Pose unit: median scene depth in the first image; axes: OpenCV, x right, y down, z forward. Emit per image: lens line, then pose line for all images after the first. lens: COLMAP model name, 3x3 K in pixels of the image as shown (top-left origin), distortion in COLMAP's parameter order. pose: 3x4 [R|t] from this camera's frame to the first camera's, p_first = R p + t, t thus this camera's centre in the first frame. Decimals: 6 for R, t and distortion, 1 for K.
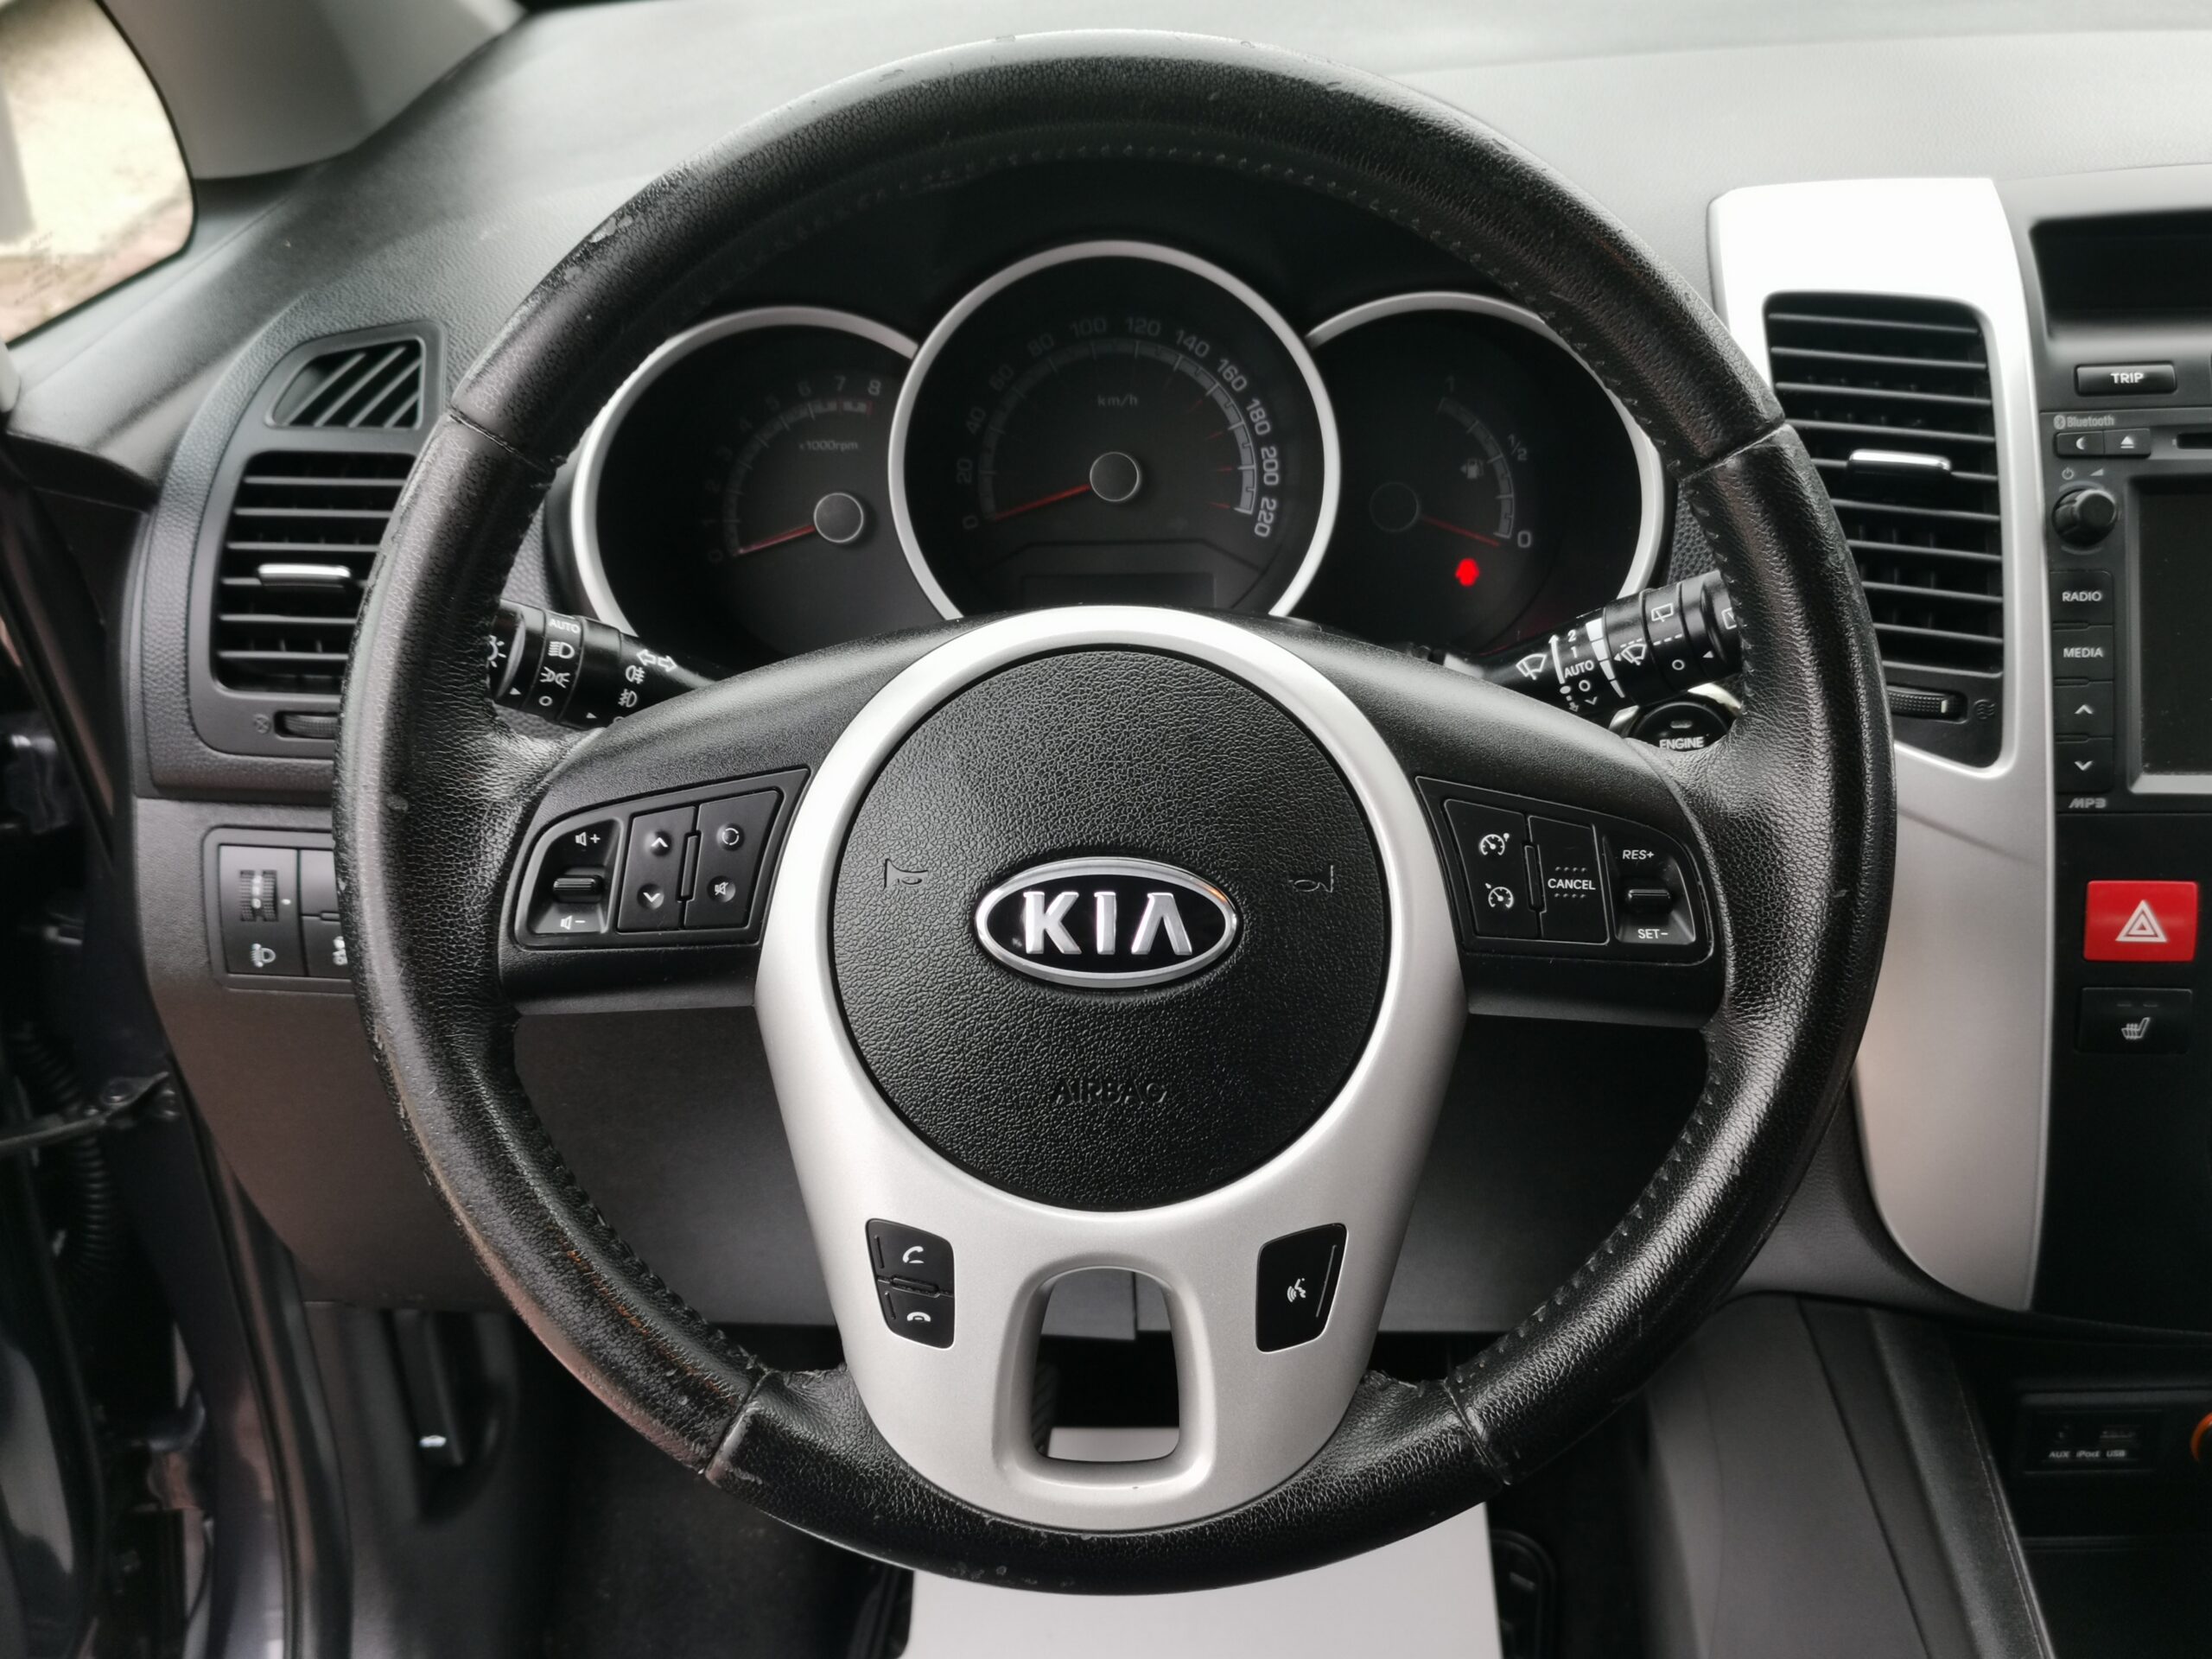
lens RADIAL K [[2449.7, 0, 1106.0], [0, 2449.7, 829.5], [0, 0, 1]] dist [0.032866, -0.019173]
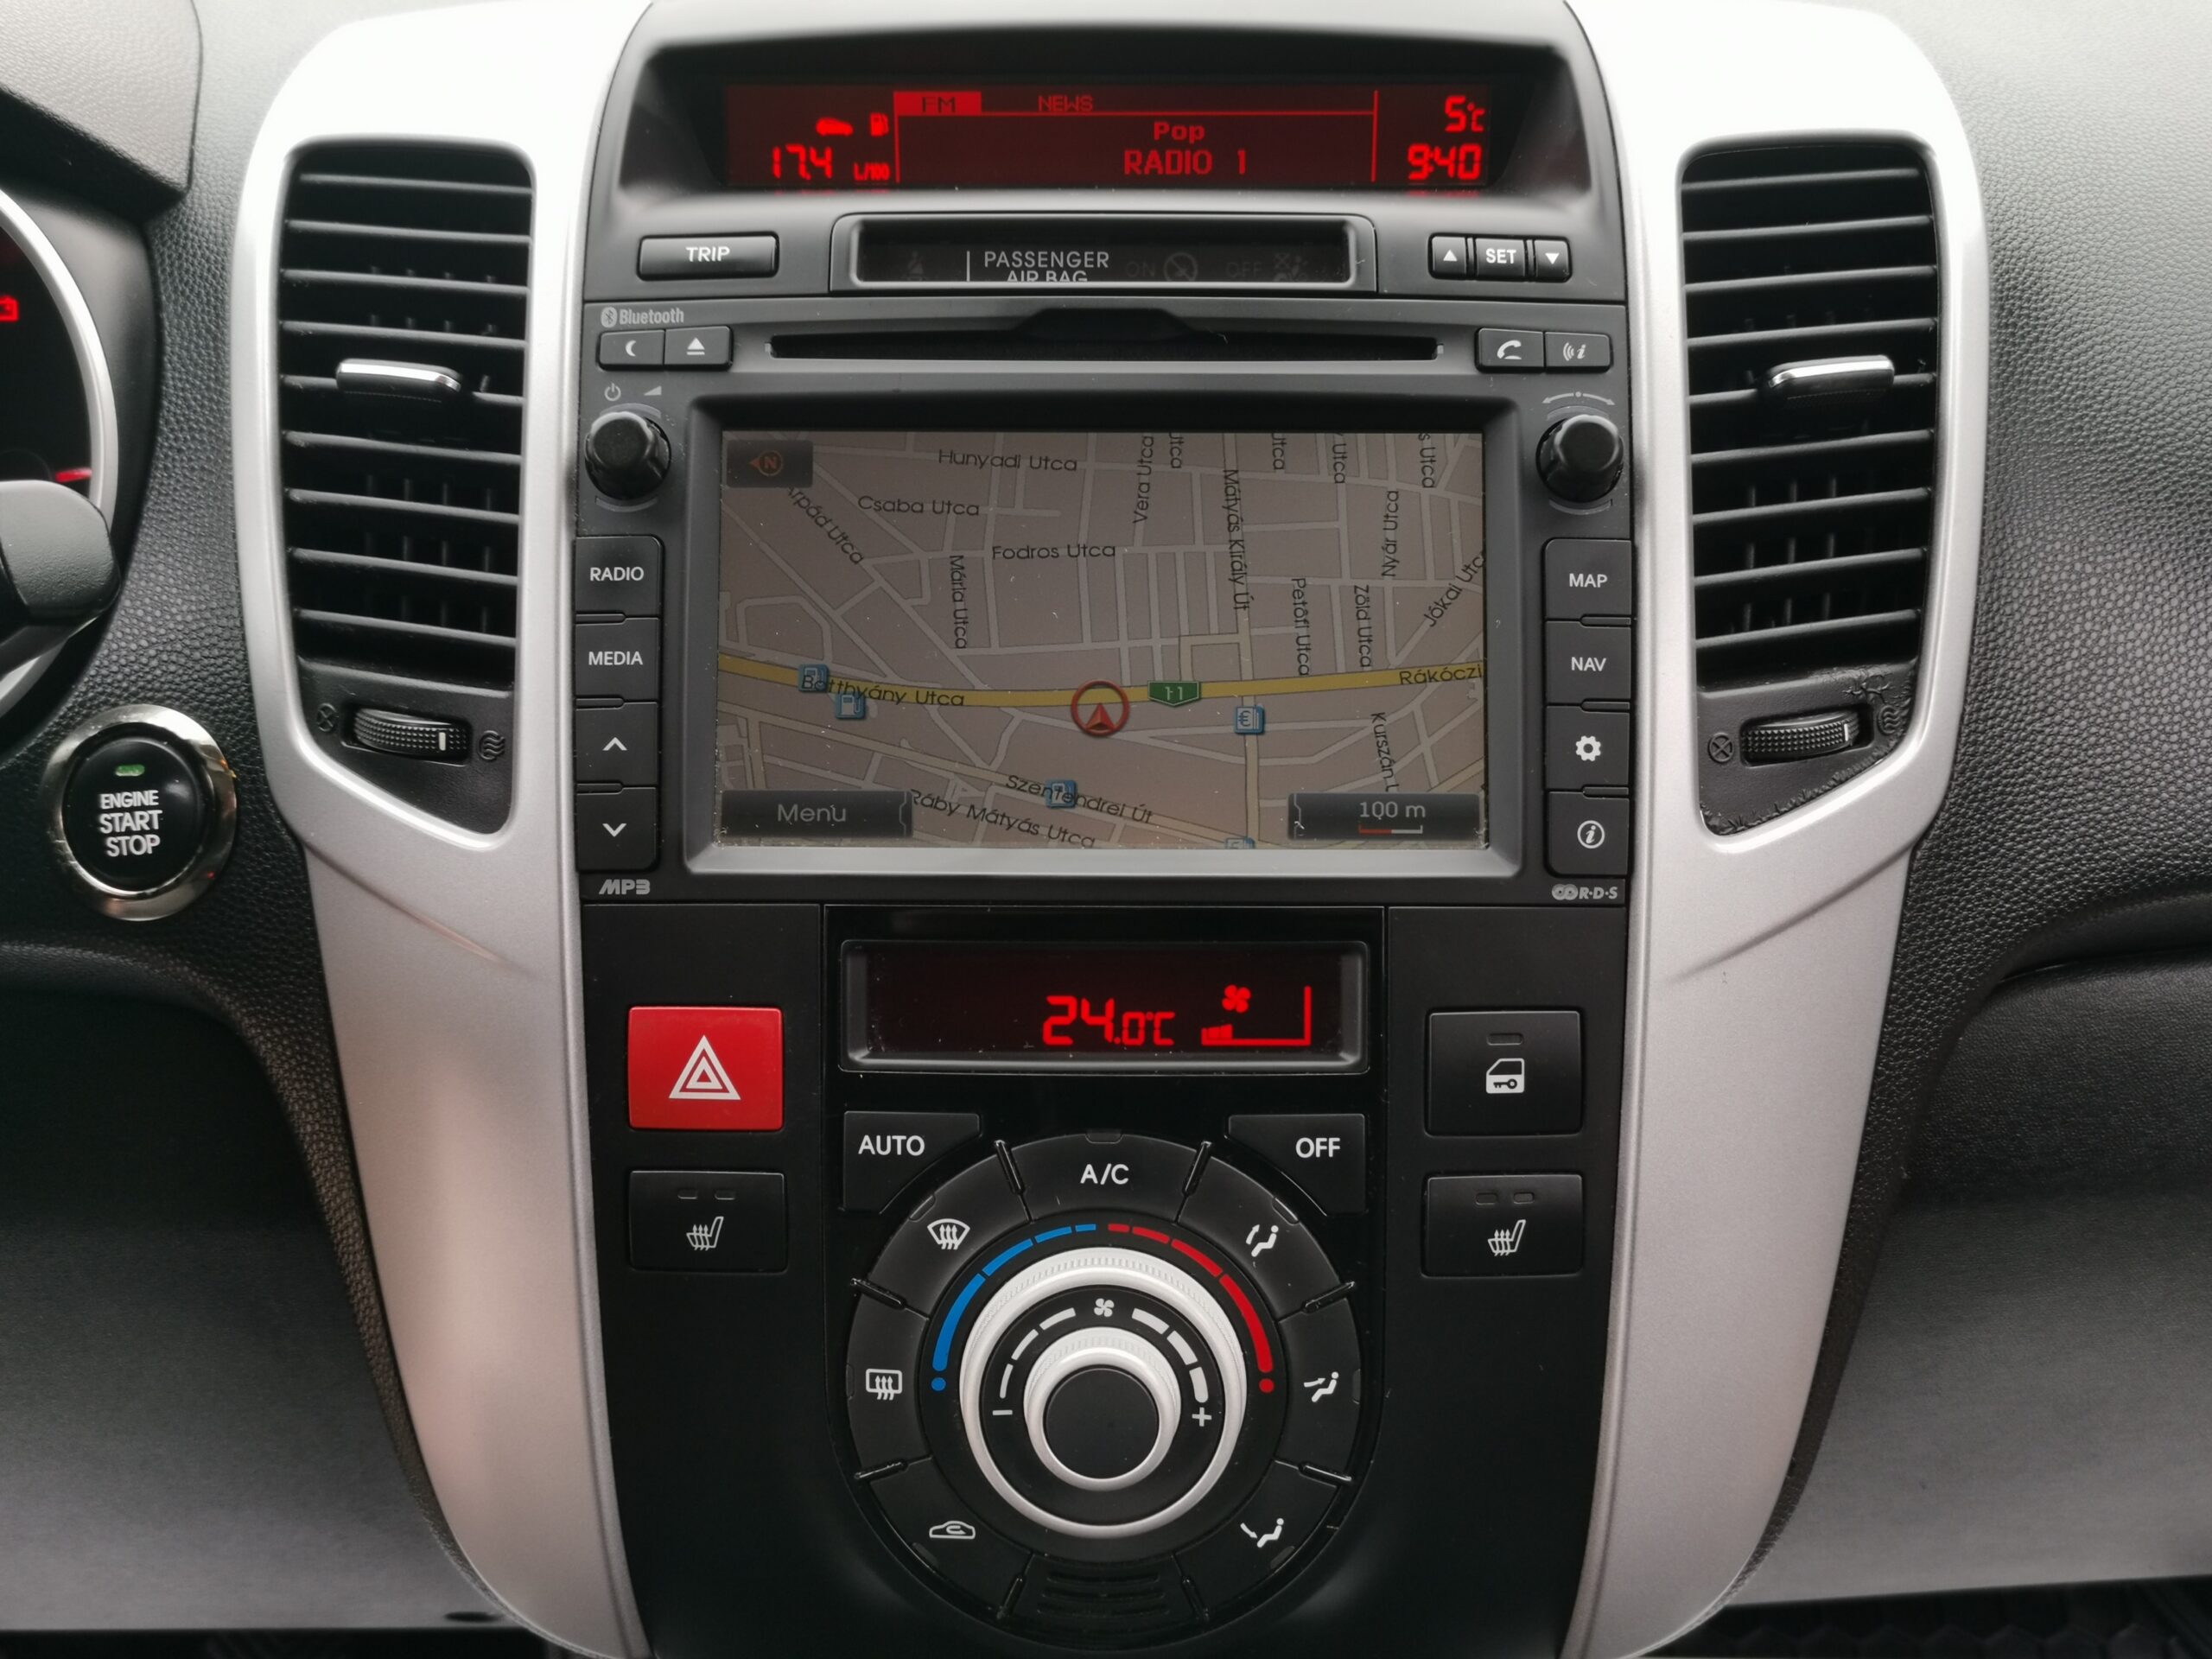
lens RADIAL K [[2449.7, 0, 1106.0], [0, 2449.7, 829.5], [0, 0, 1]] dist [0.032866, -0.019173]
pose [[0.999037, 0.007951, 0.043142, 0.508760], [-0.005240, 0.998026, -0.062589, 0.014516], [-0.043555, 0.062303, 0.997106, 0.347790]]
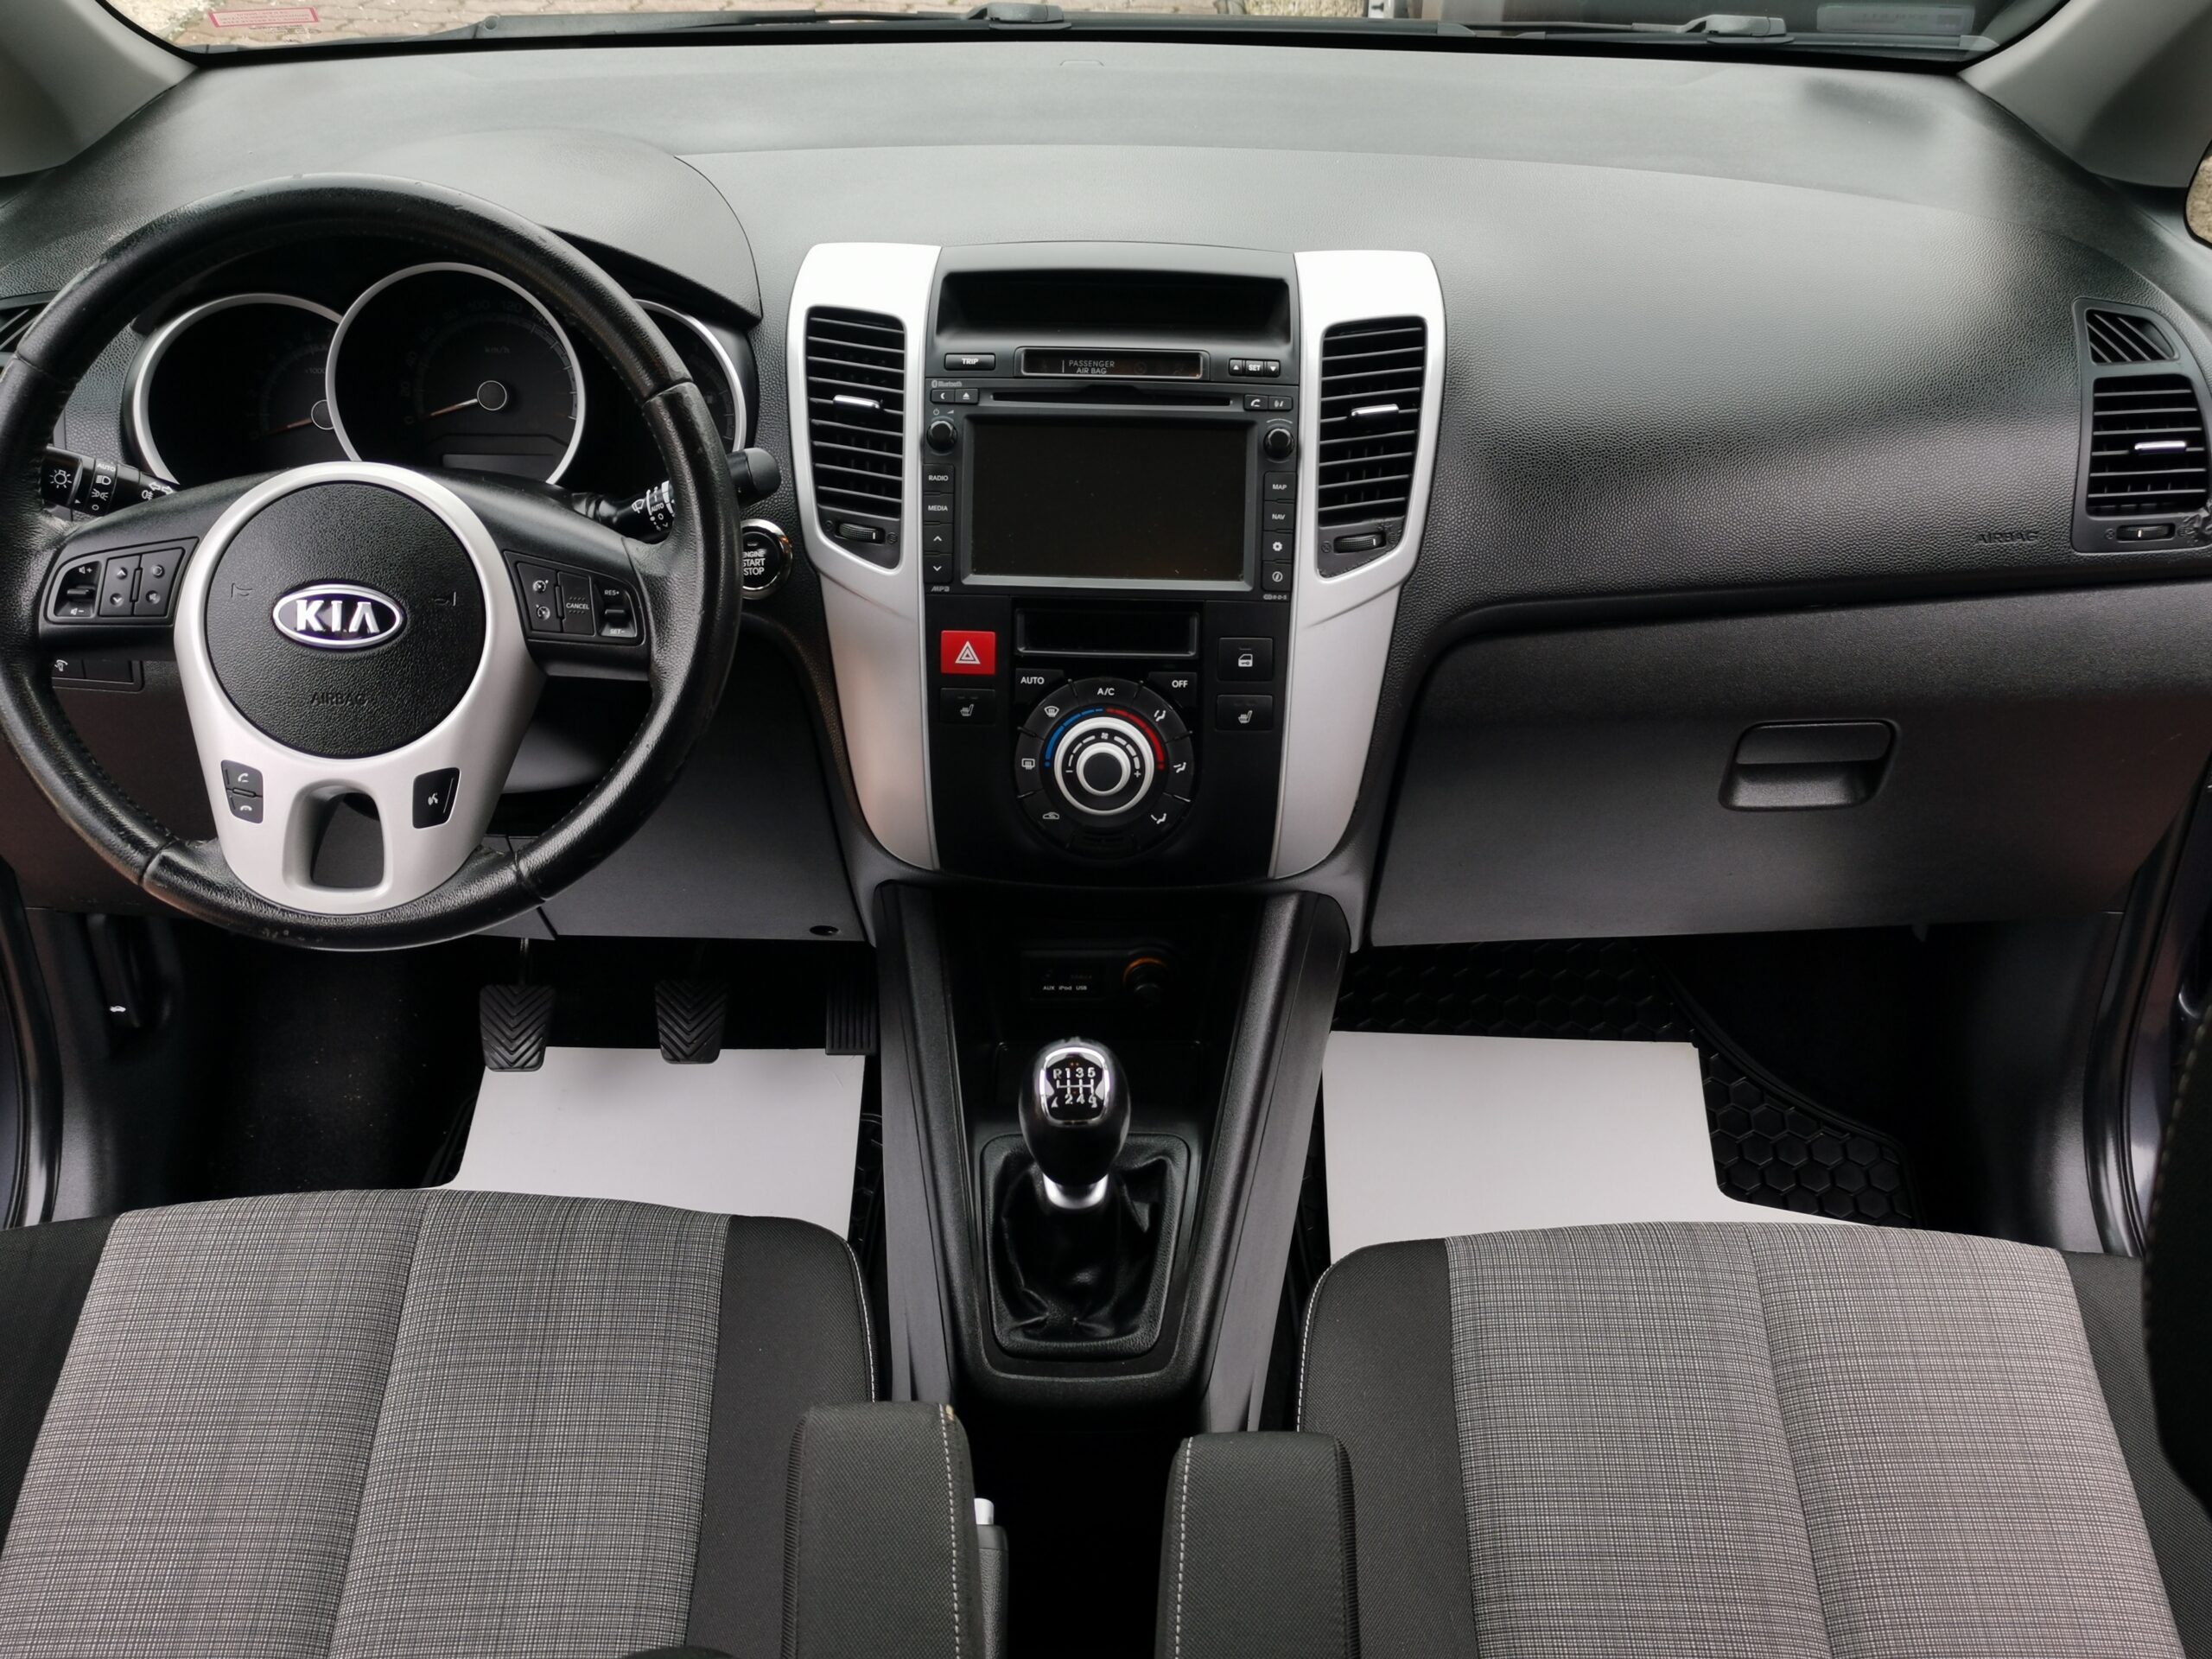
lens RADIAL K [[2385.6, 0, 1106.0], [0, 2385.6, 829.5], [0, 0, 1]] dist [0.044333, 0.004392]
pose [[0.999266, 0.023693, 0.030085, 0.484274], [-0.024858, 0.998932, 0.038951, 0.100745], [-0.029130, -0.039670, 0.998788, -0.849548]]
